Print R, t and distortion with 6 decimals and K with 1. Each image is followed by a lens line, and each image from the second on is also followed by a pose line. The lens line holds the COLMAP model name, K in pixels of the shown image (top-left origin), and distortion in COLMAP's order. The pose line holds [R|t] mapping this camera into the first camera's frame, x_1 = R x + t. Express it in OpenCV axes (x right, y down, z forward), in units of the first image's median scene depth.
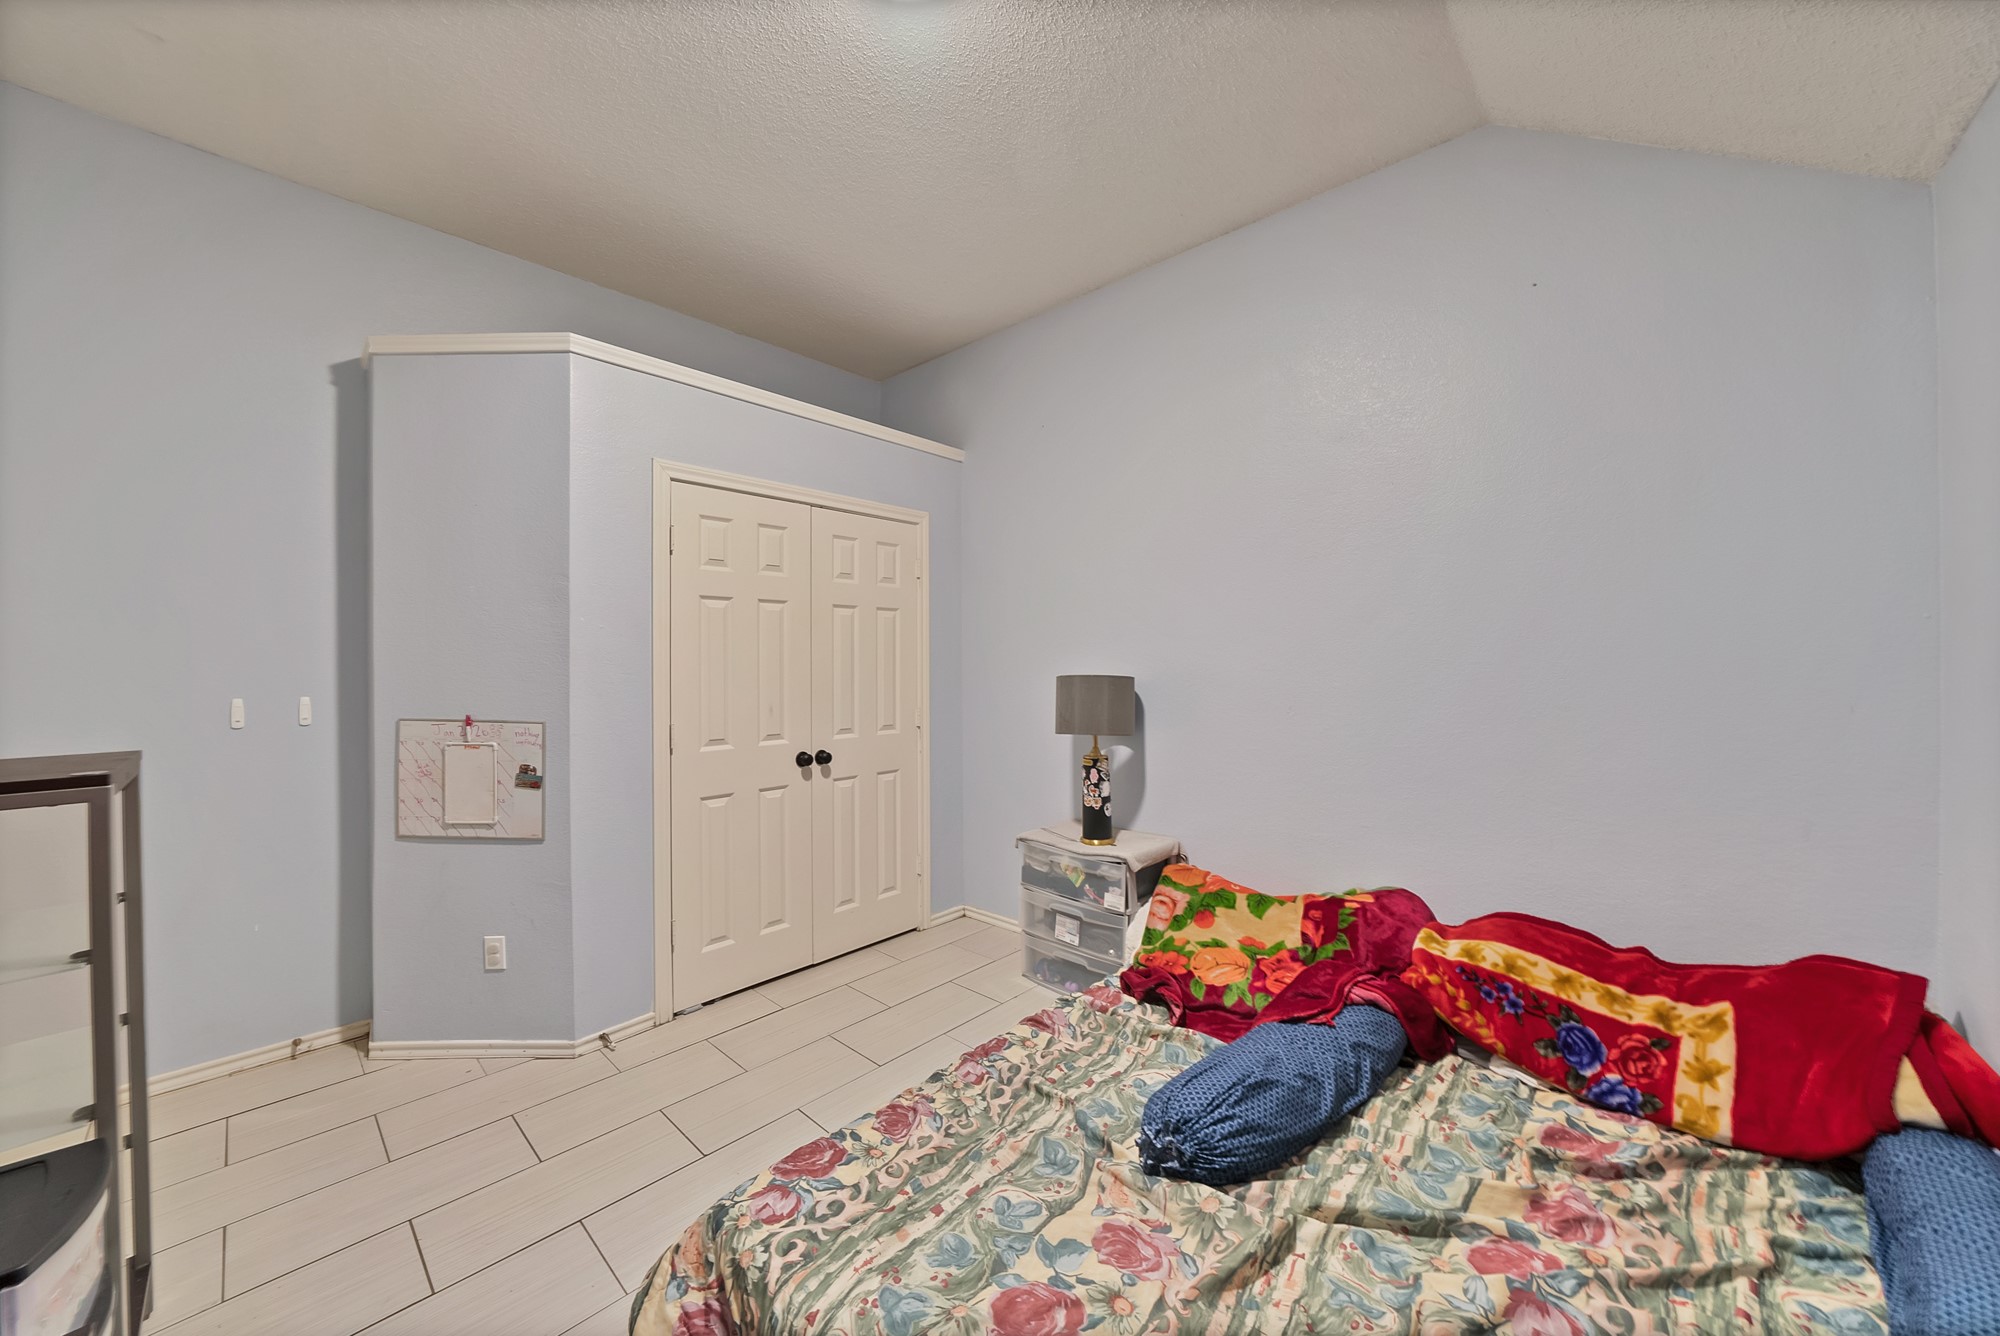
lens RADIAL K [[723.3, 0, 1009.6], [0, 723.3, 654.1], [0, 0, 1]] dist [-0.024845, 0.001281]
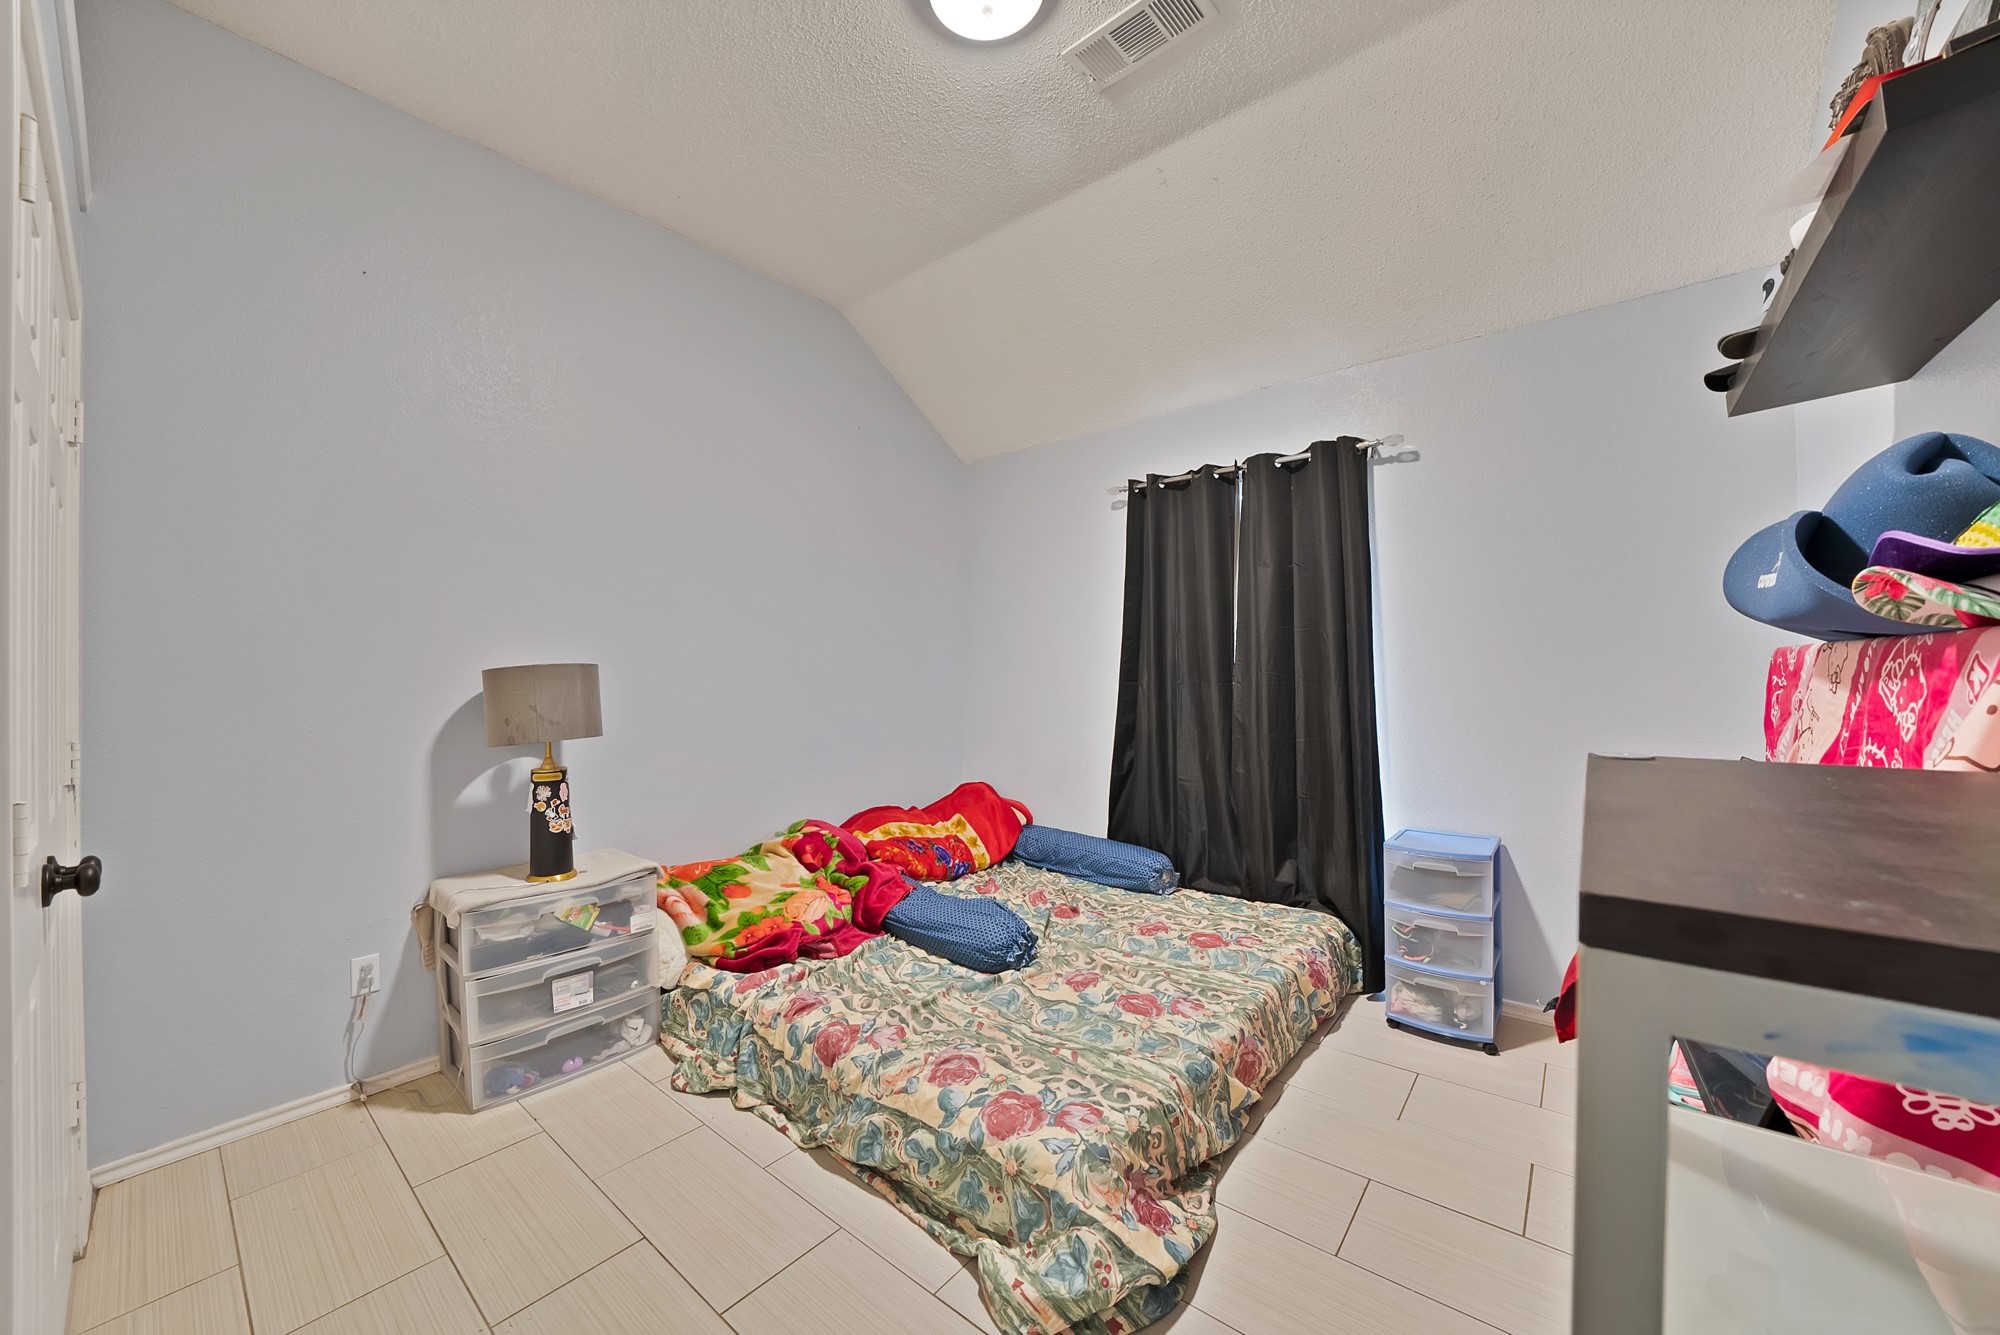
lens RADIAL K [[723.3, 0, 1008.0], [0, 723.3, 674.0], [0, 0, 1]] dist [-0.024845, 0.001281]
pose [[-0.058580, 0.000991, 0.998282, -0.732500], [0.002341, 0.999997, -0.000855, 0.045876], [-0.998280, 0.002287, -0.058582, 0.600286]]
